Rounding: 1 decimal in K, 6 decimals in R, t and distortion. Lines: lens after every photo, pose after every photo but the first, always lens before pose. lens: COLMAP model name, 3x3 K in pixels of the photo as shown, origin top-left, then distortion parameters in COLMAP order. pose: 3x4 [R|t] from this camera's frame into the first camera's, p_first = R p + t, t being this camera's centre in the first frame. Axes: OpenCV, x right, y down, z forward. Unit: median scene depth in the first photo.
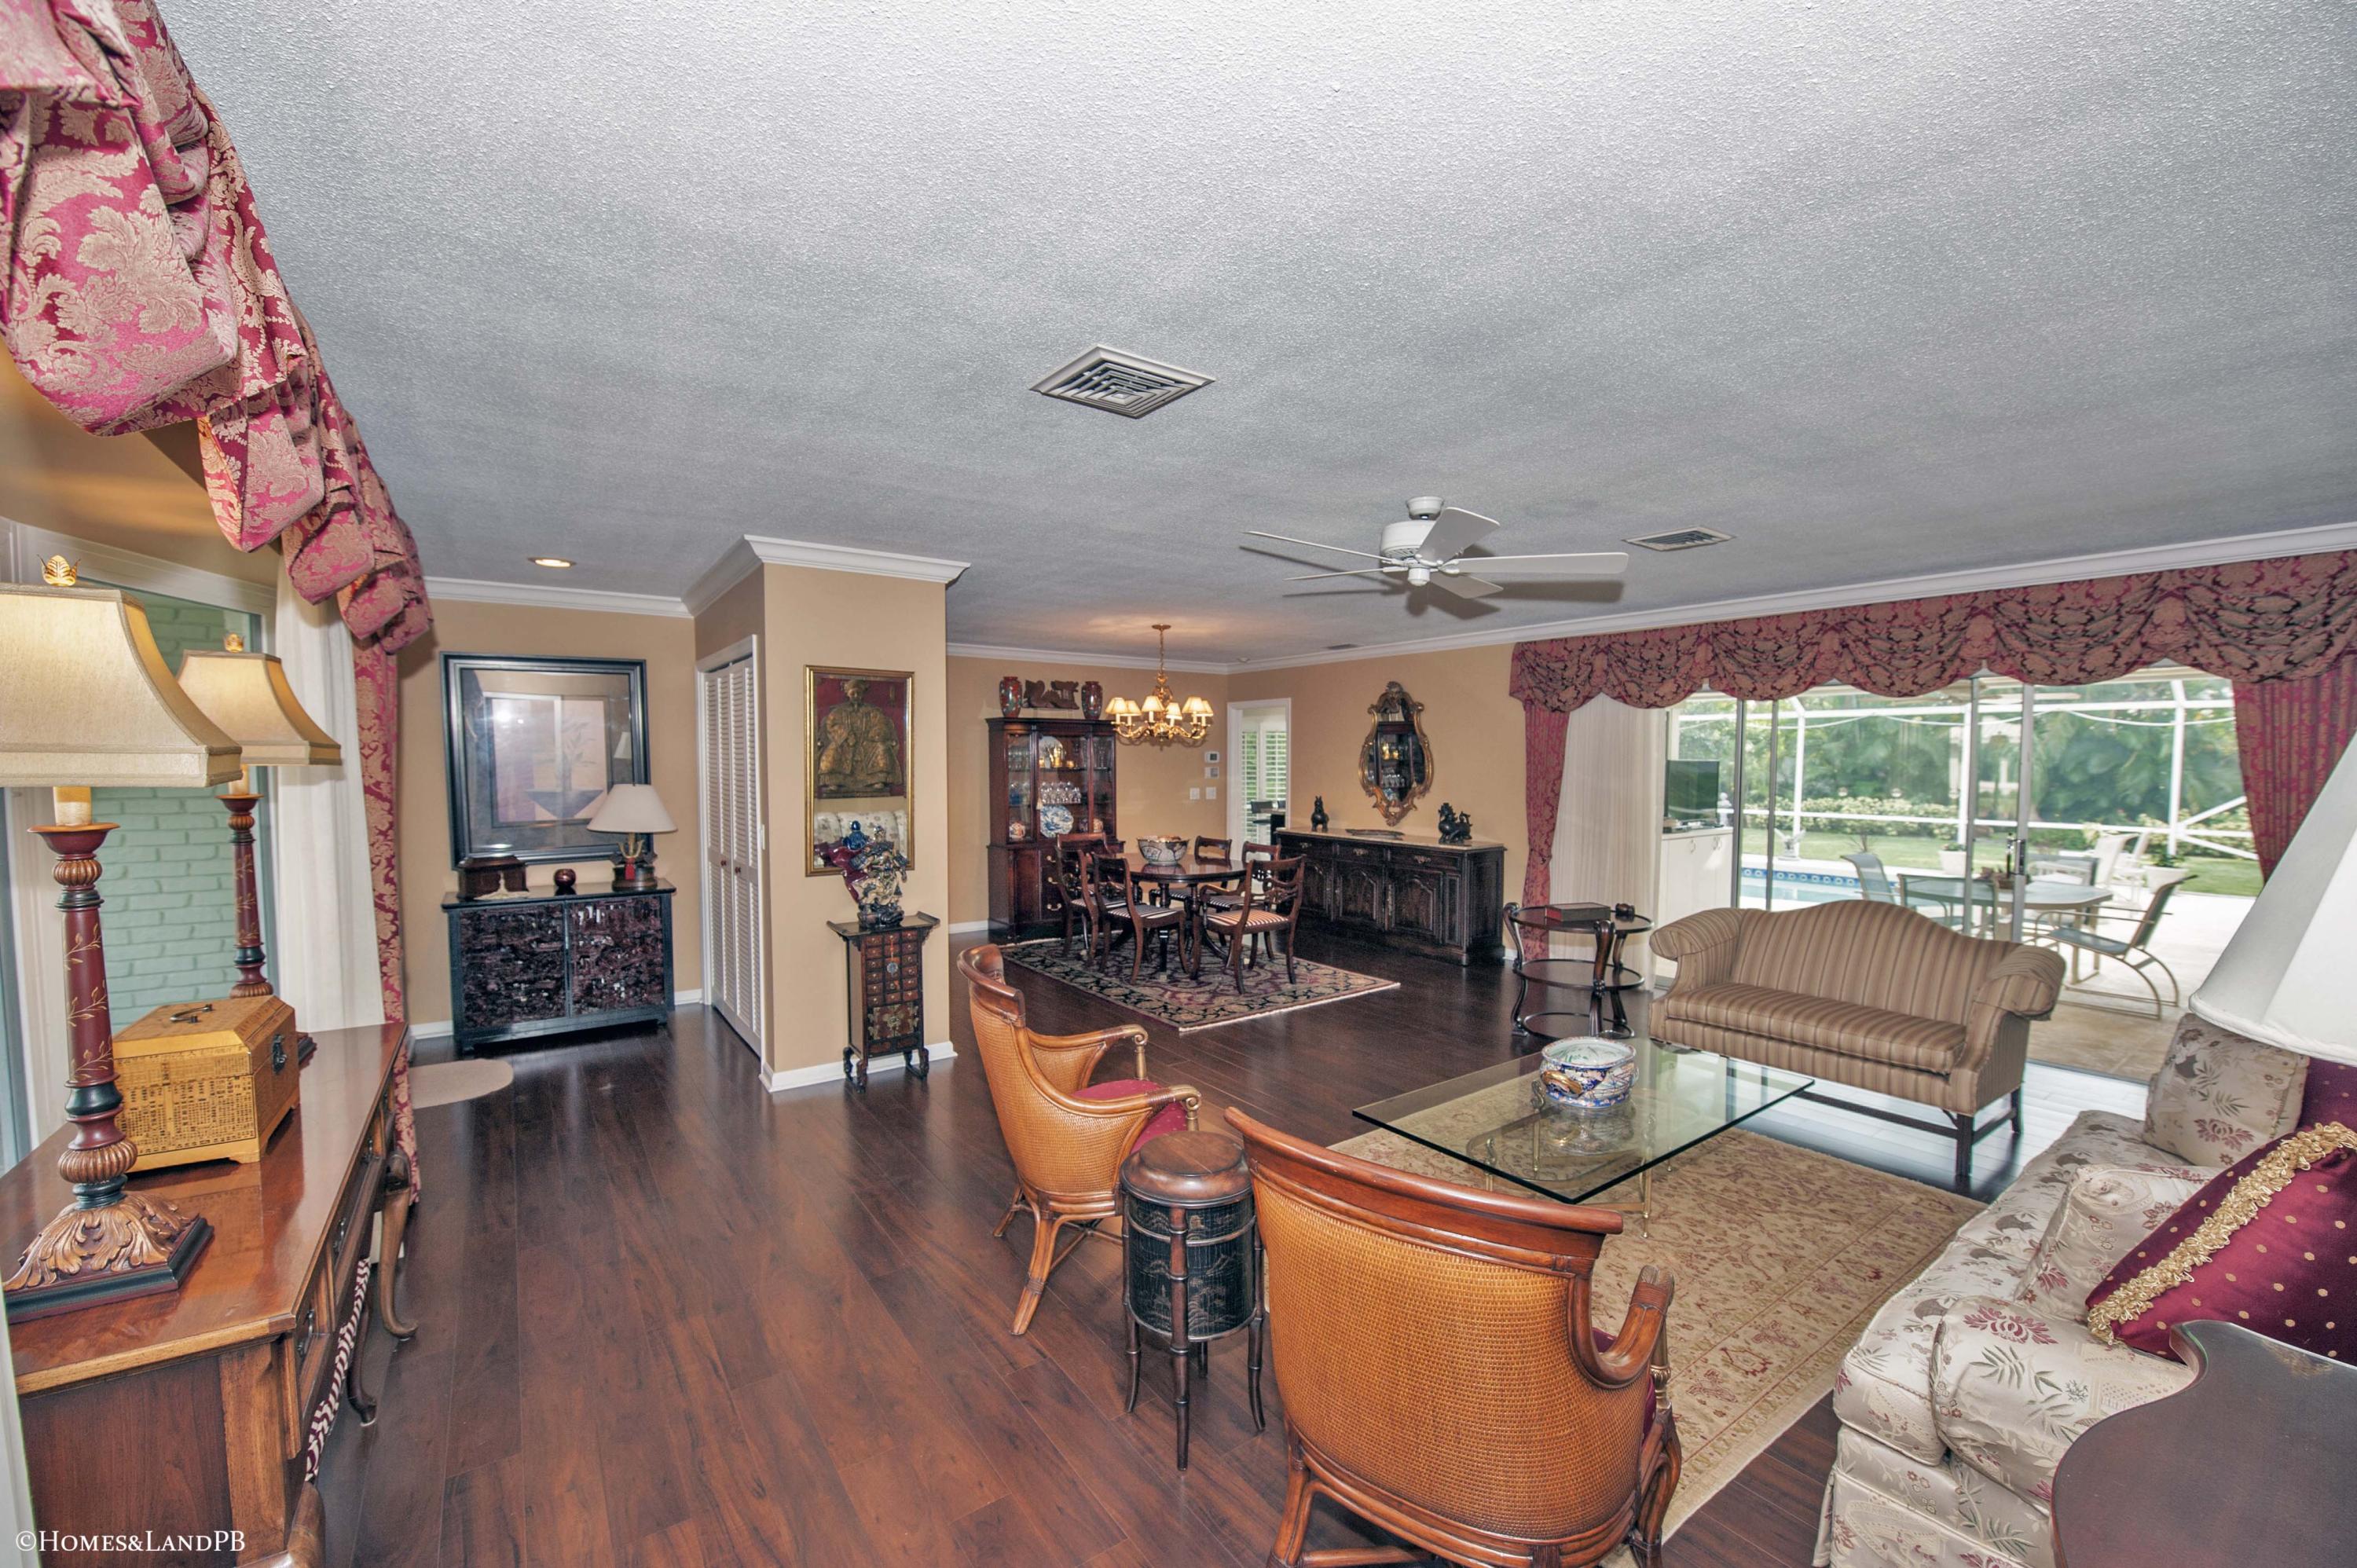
lens RADIAL K [[953.5, 0, 1182.9], [0, 953.5, 803.3], [0, 0, 1]] dist [-0.015704, -0.000231]
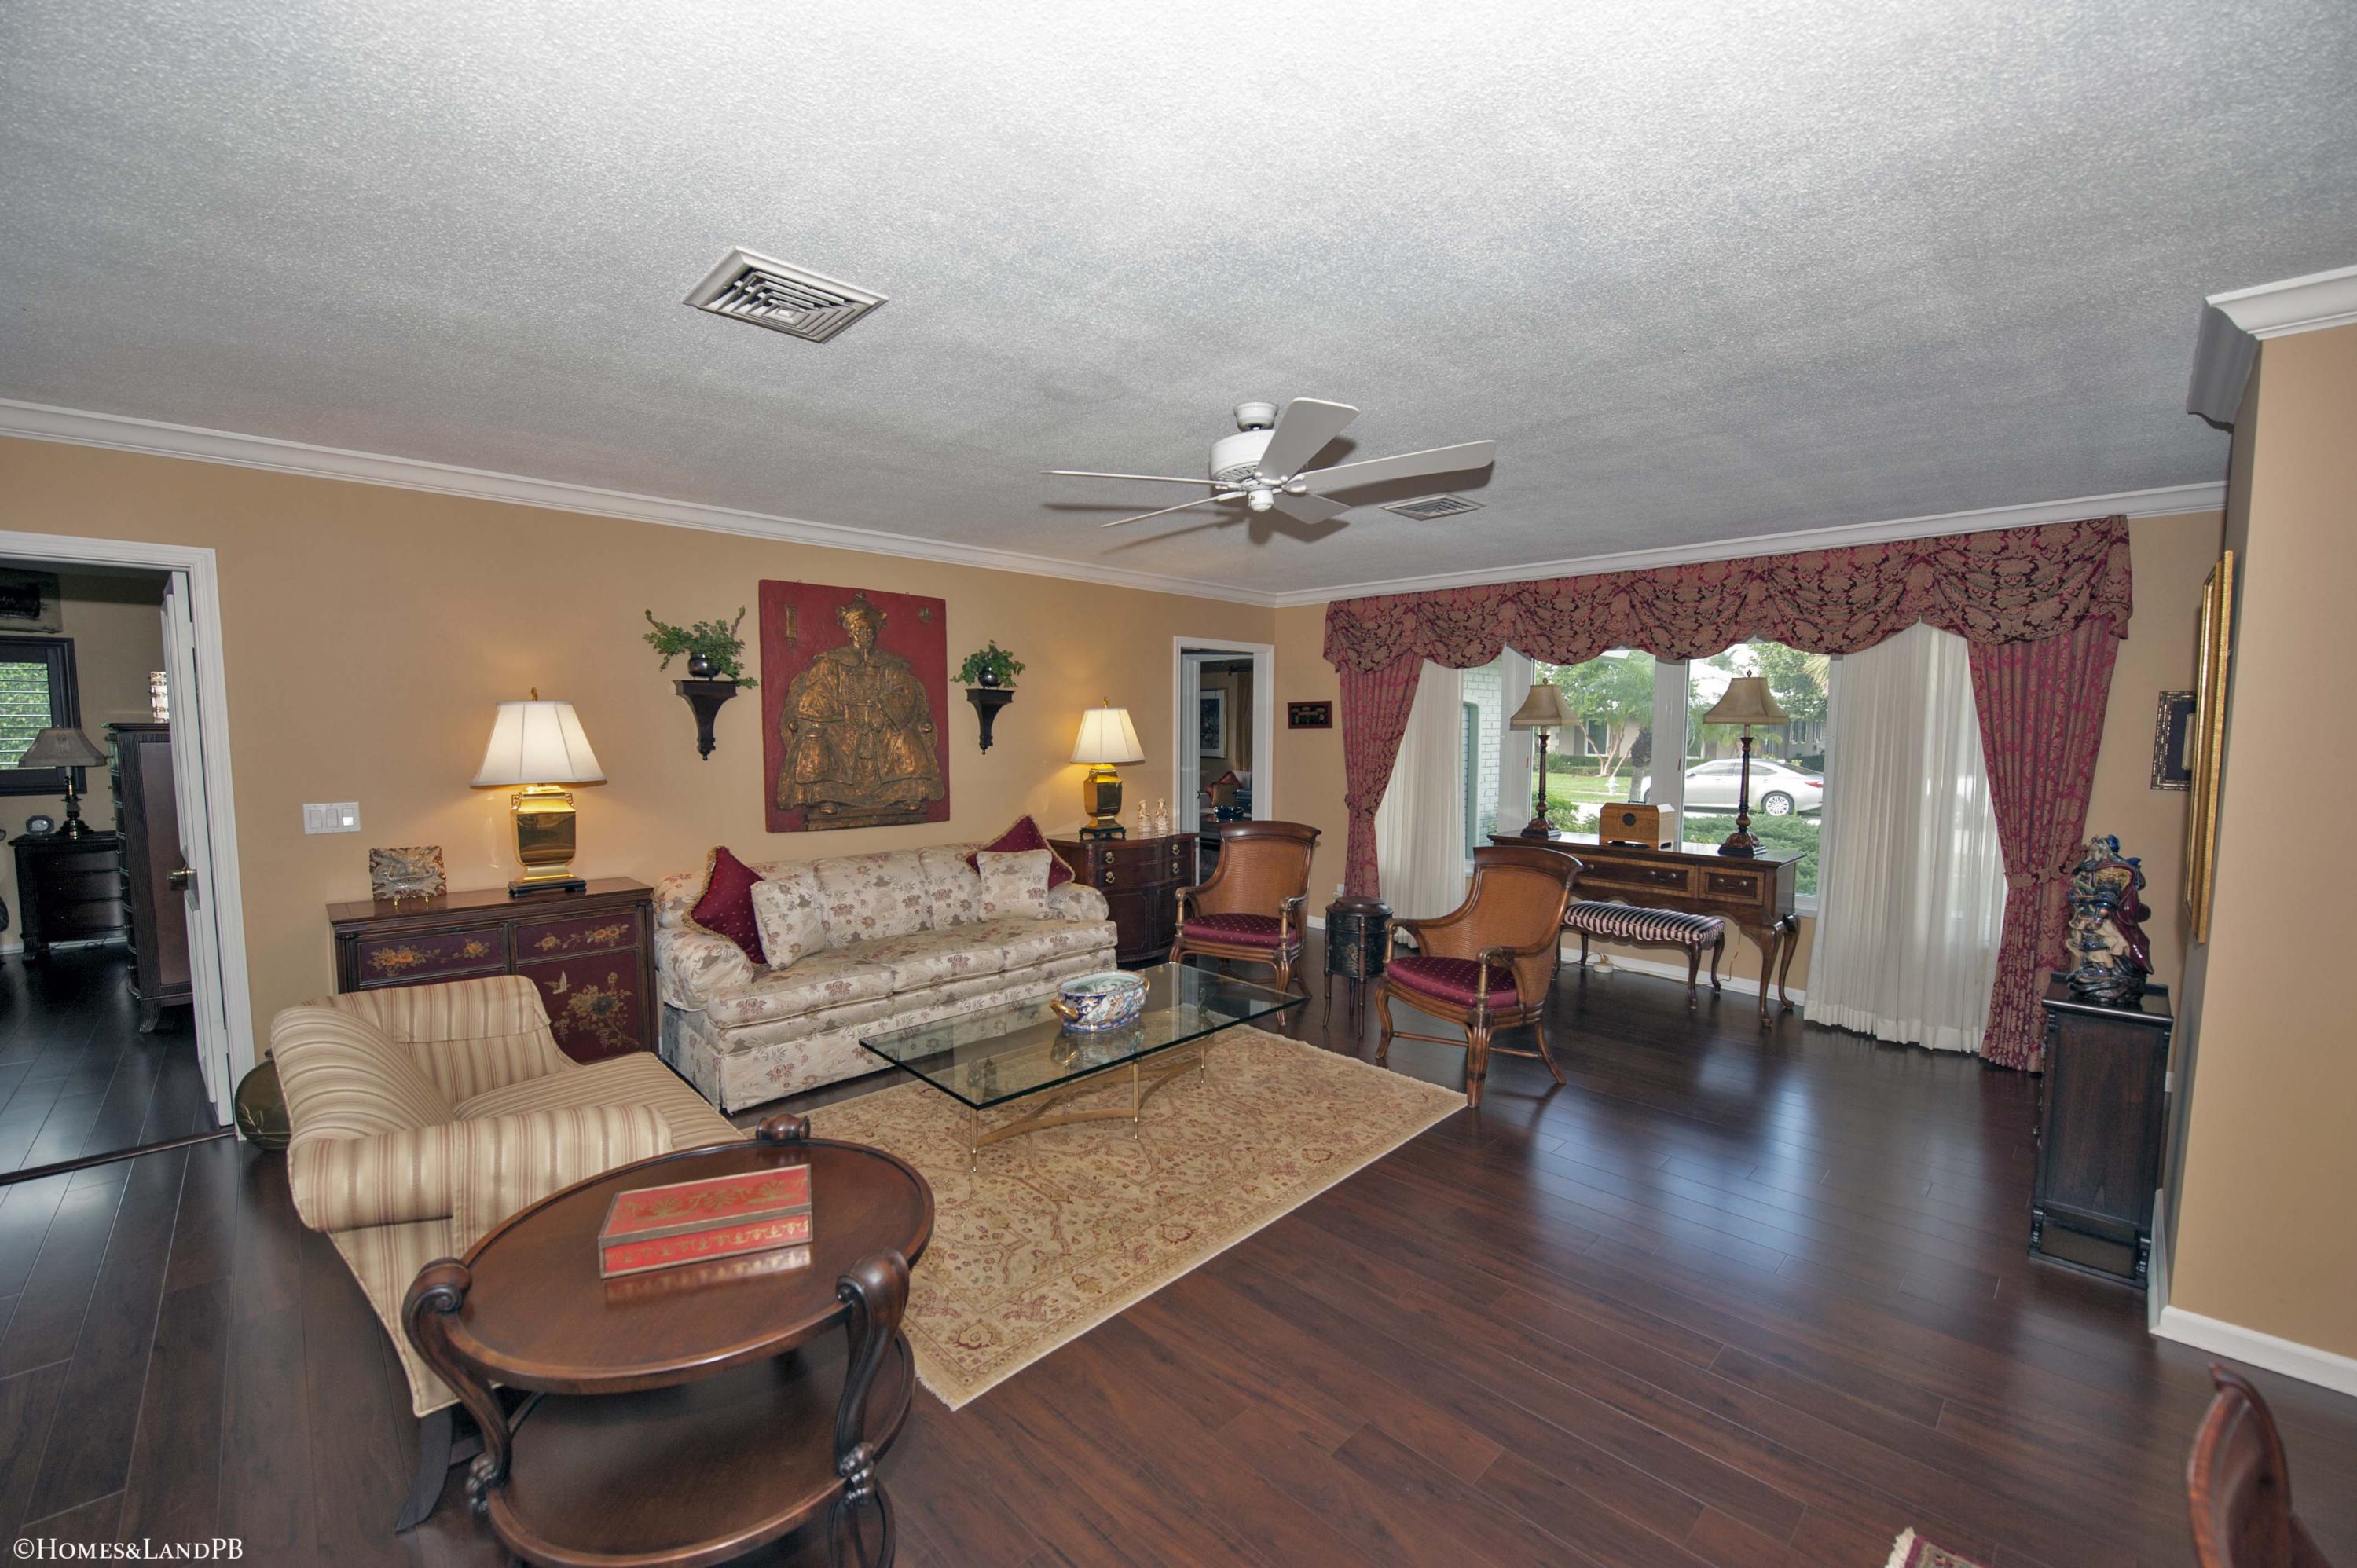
lens RADIAL K [[936.2, 0, 1169.8], [0, 936.2, 807.6], [0, 0, 1]] dist [-0.016119, -0.000297]
pose [[-0.990298, 0.009750, -0.138618, 0.217603], [-0.011228, 0.988659, 0.149756, -0.050601], [0.138506, 0.149860, -0.978958, 0.975904]]
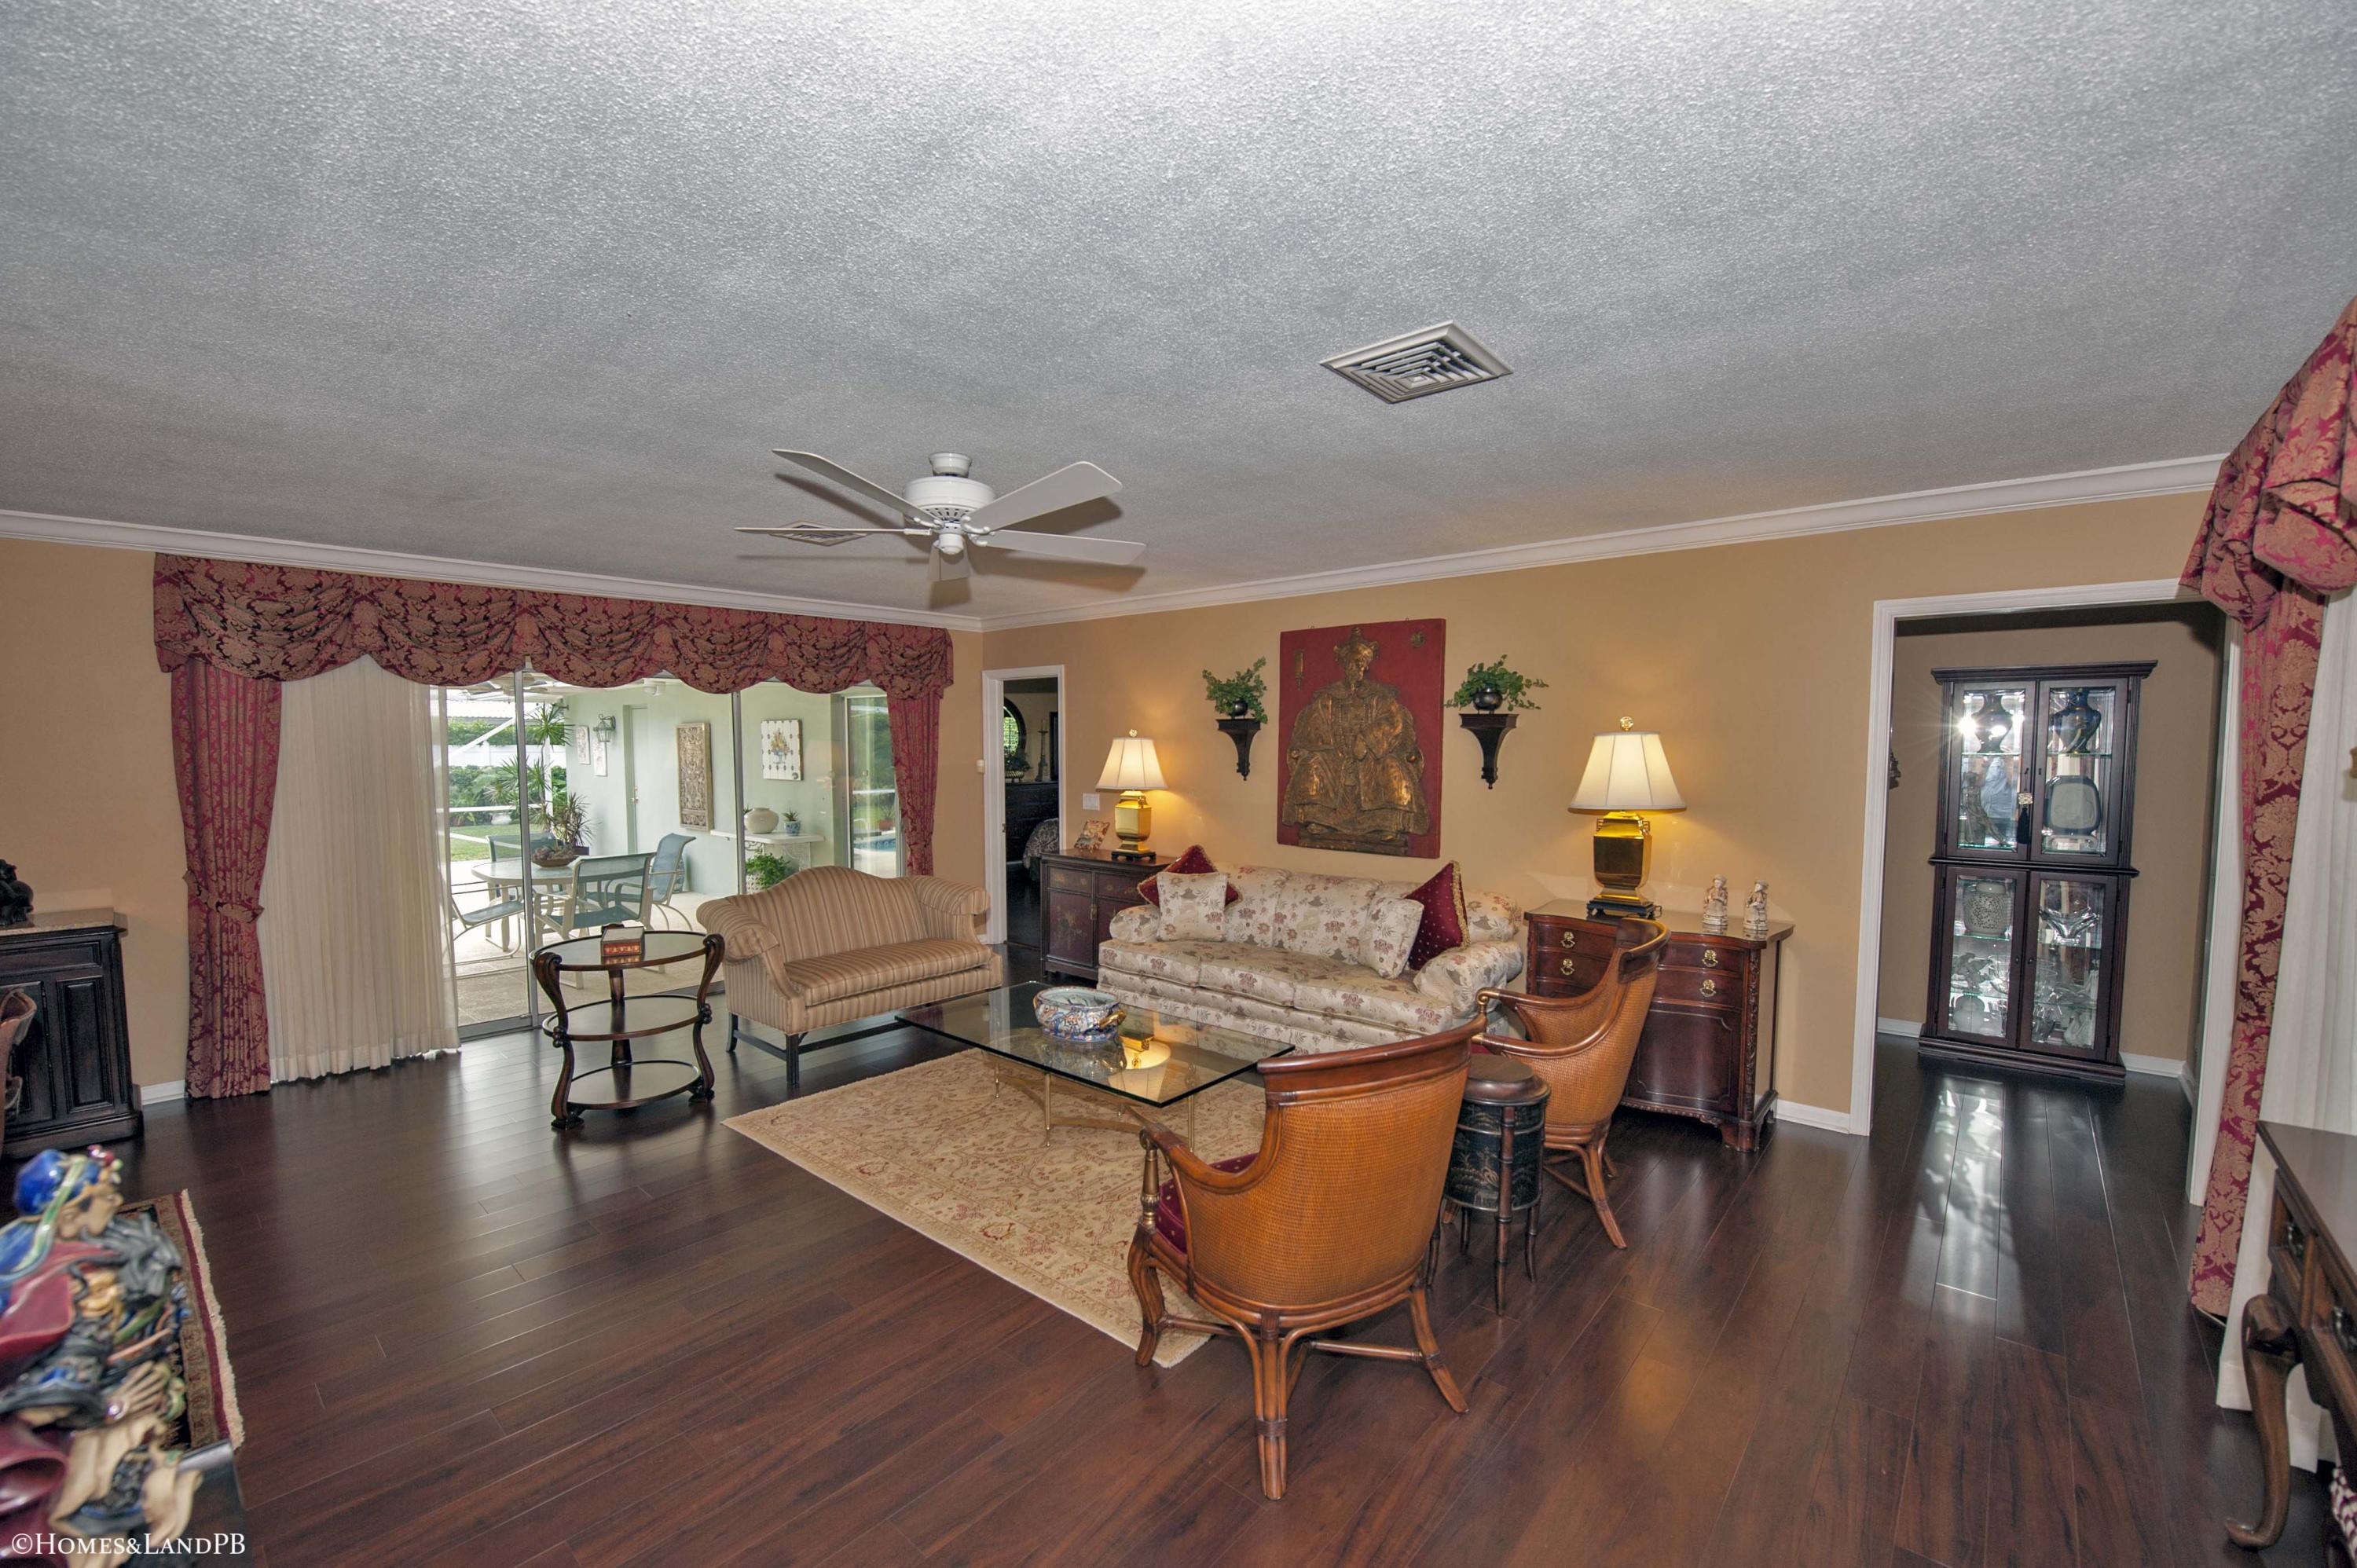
lens RADIAL K [[953.5, 0, 1182.9], [0, 953.5, 803.3], [0, 0, 1]] dist [-0.015704, -0.000231]
pose [[-0.239064, -0.057930, 0.969274, -0.353869], [0.053054, 0.995948, 0.072610, -0.026568], [-0.969553, 0.068782, -0.235022, 0.550497]]
